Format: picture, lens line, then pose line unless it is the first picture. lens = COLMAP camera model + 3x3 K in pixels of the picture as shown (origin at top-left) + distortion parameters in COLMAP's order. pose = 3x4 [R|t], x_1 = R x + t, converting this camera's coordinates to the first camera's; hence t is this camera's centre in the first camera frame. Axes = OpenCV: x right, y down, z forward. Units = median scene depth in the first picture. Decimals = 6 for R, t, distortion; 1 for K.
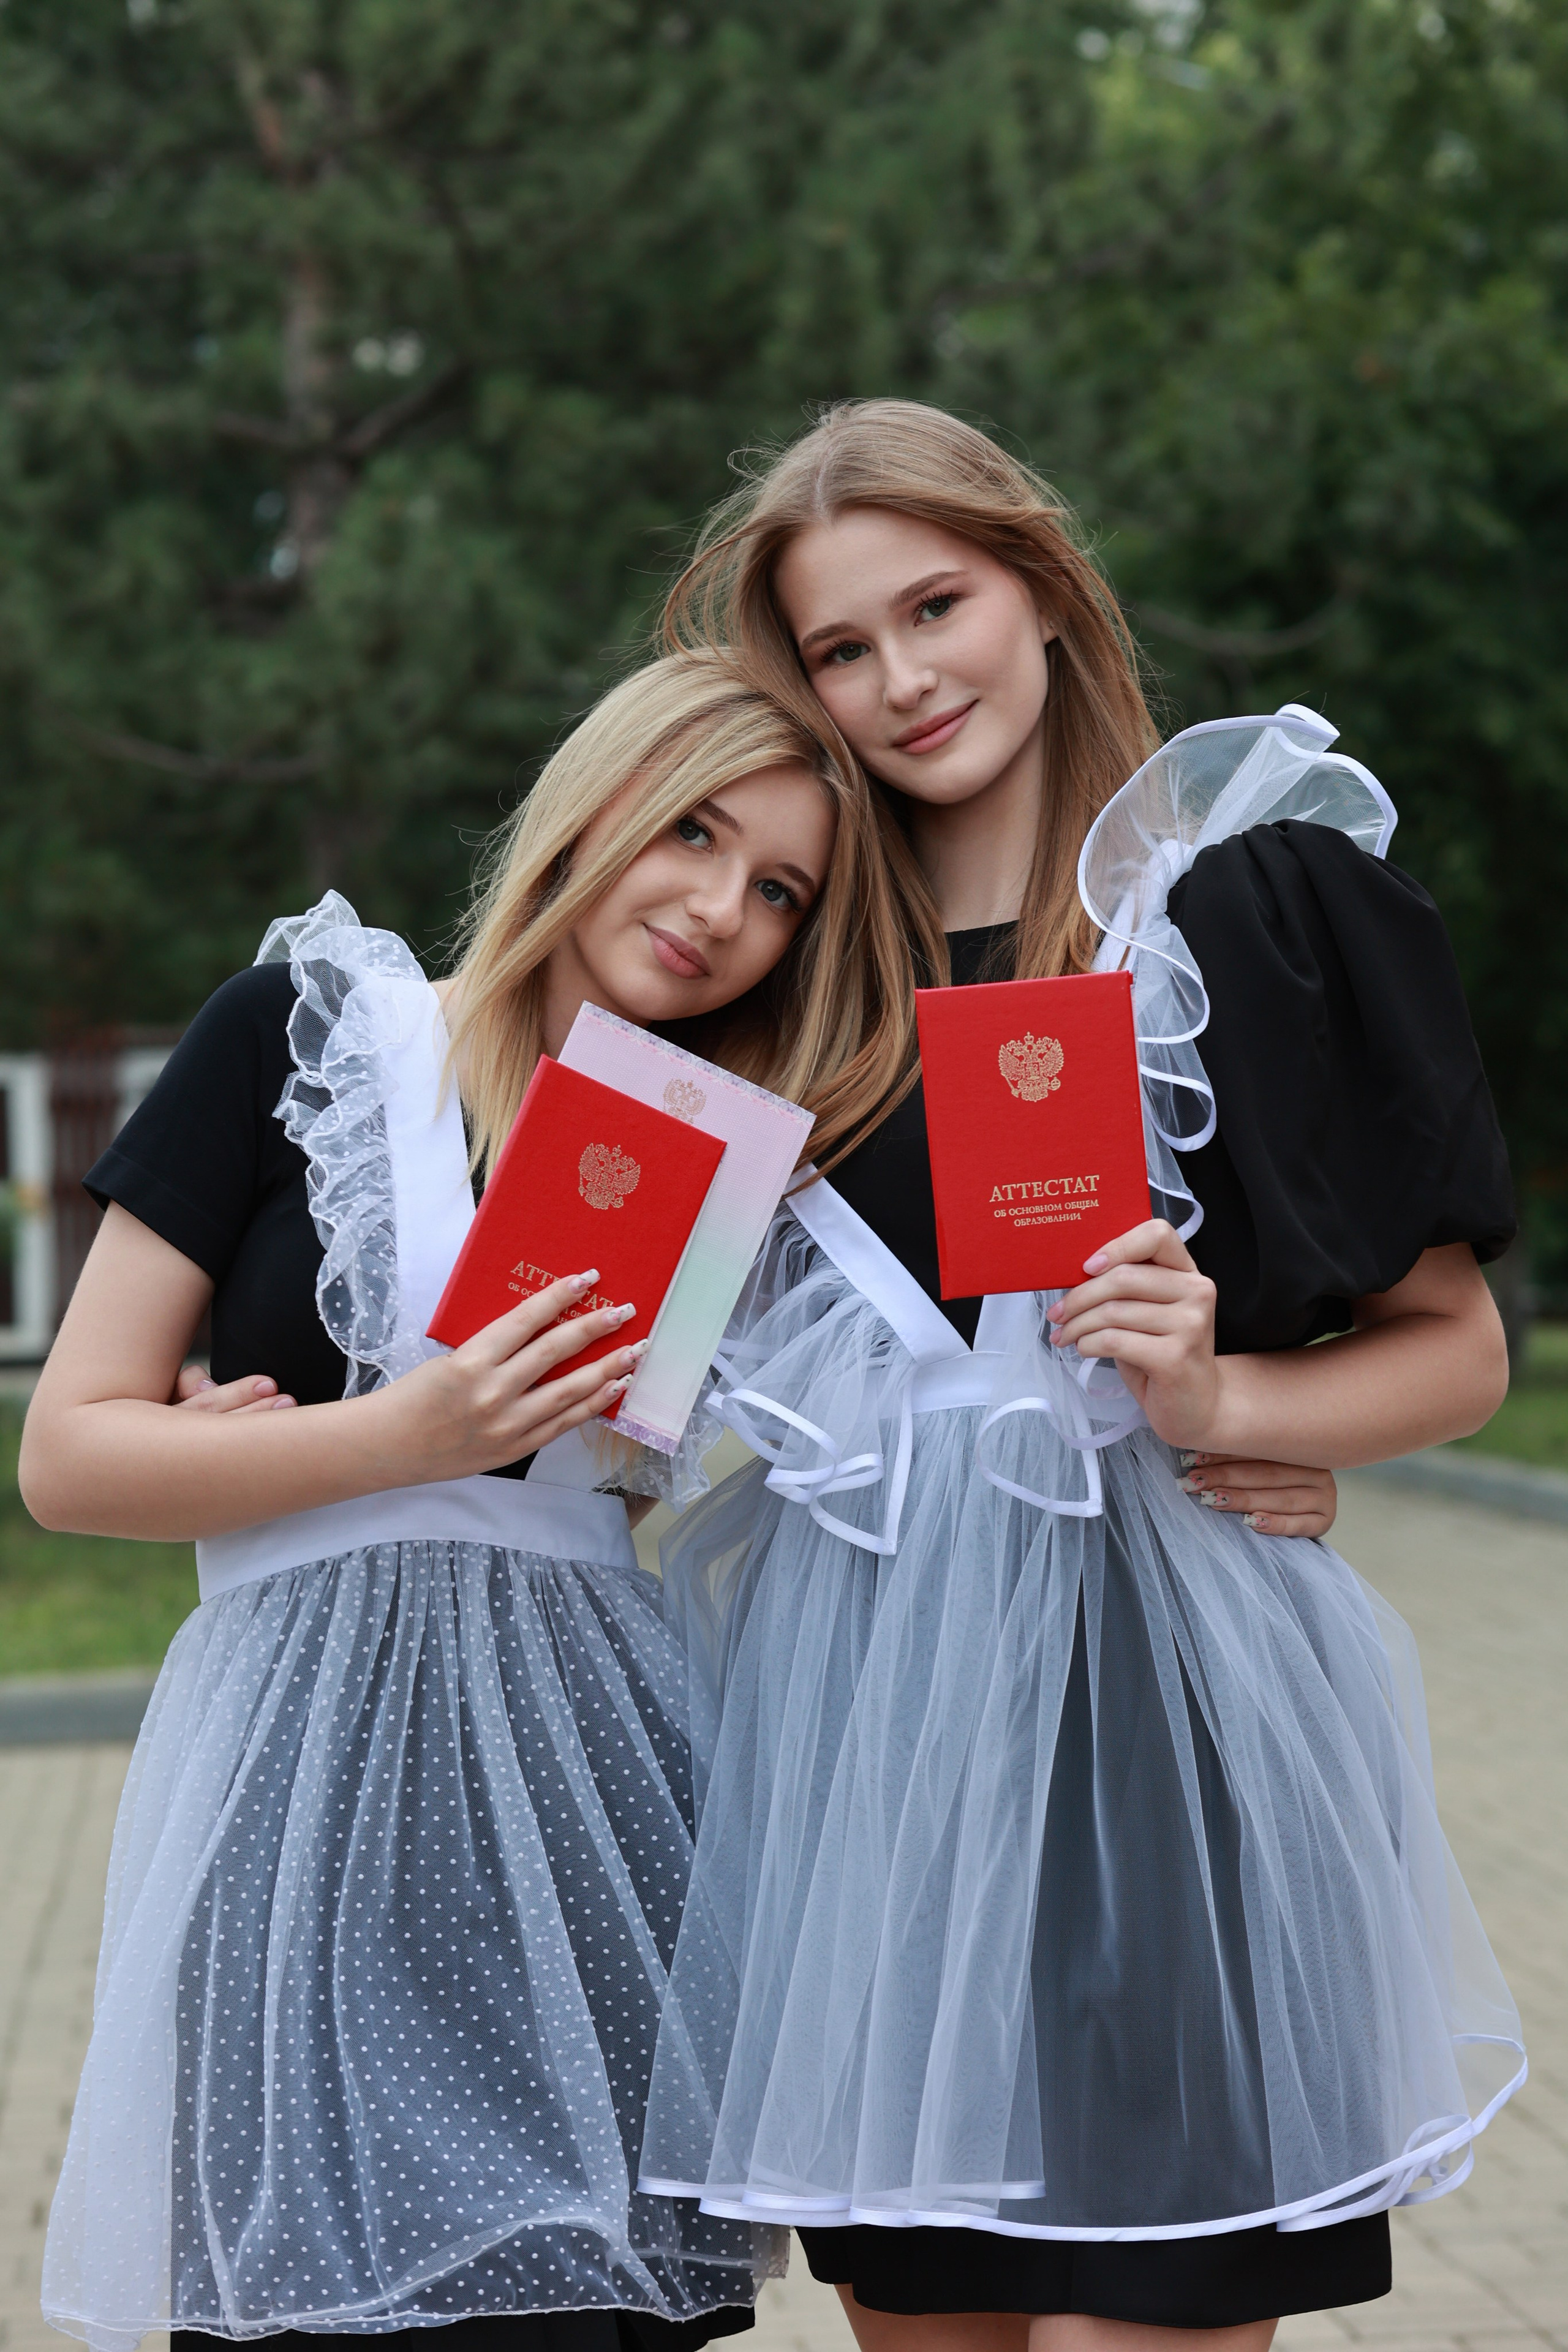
lens RADIAL K [[6419.0, 0, 783.0], [0, 6419.0, 1179.7], [0, 0, 1]] dist [-0.238942, 0.000000]
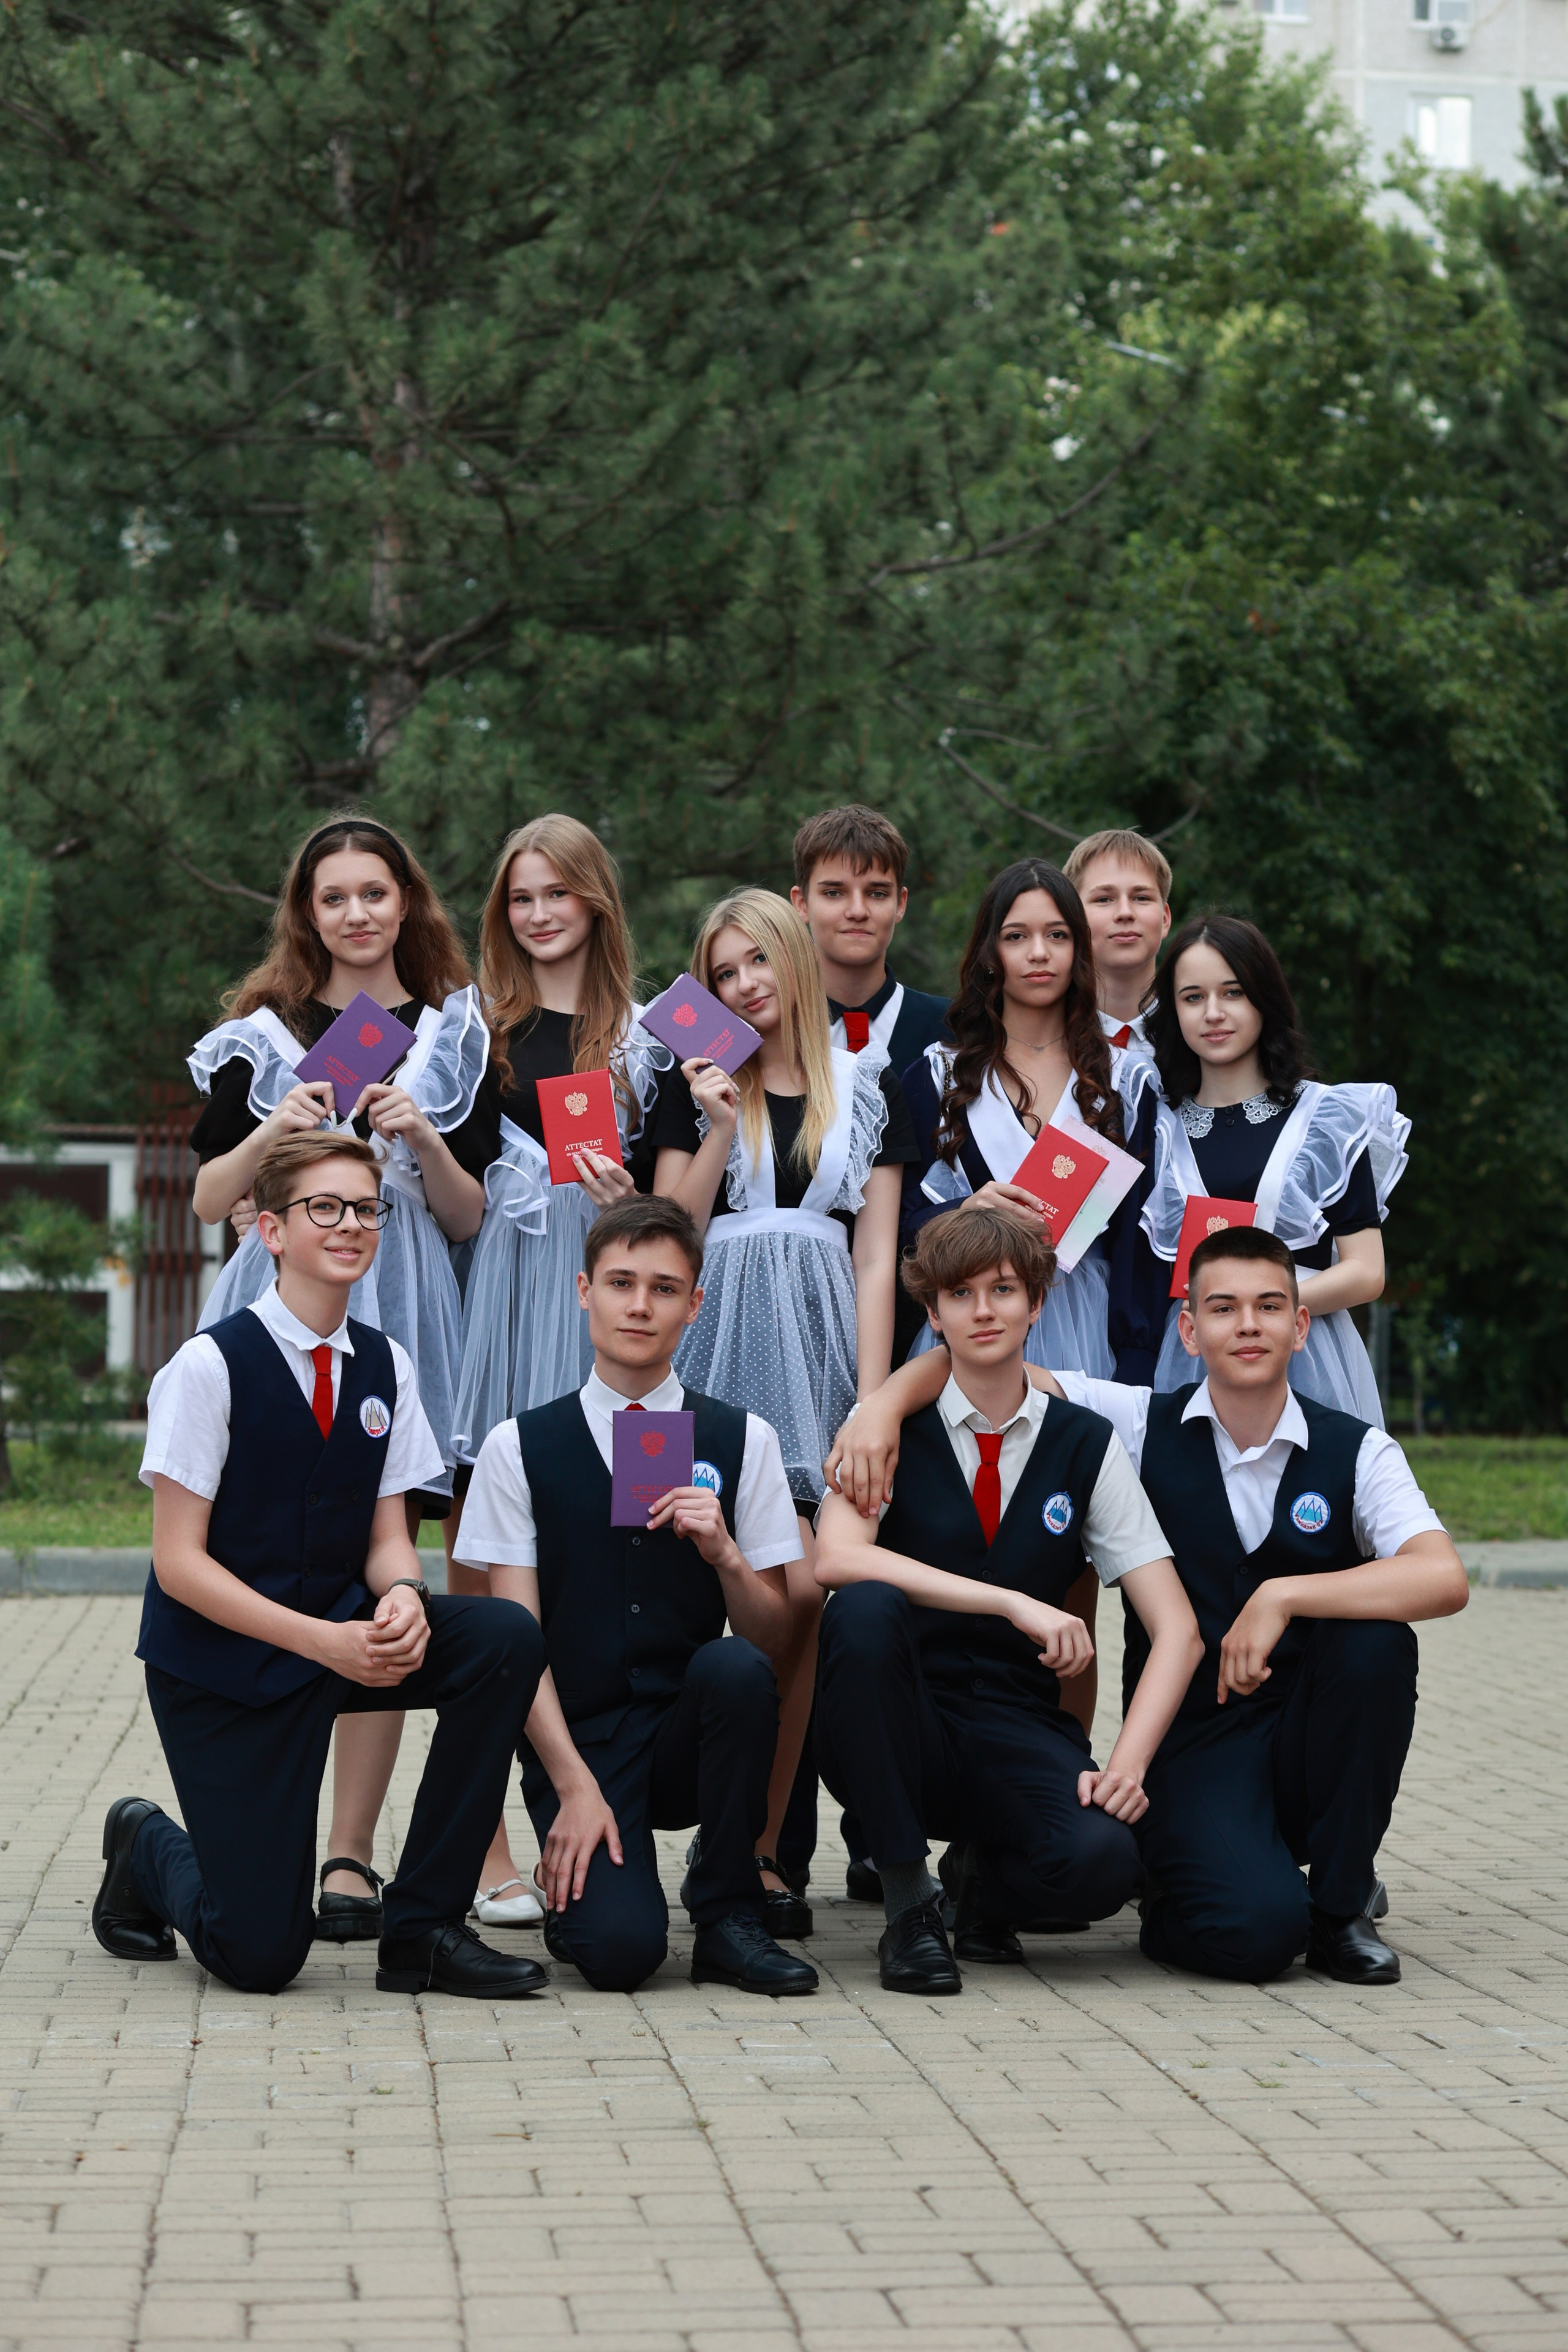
lens RADIAL K [[6419.0, 0, 784.7], [0, 6419.0, 1177.7], [0, 0, 1]] dist [-0.238942, 0.000000]
pose [[0.998929, 0.045140, -0.010196, 0.026058], [-0.045353, 0.998733, -0.021786, 0.015370], [0.009200, 0.022225, 0.999711, -0.310913]]
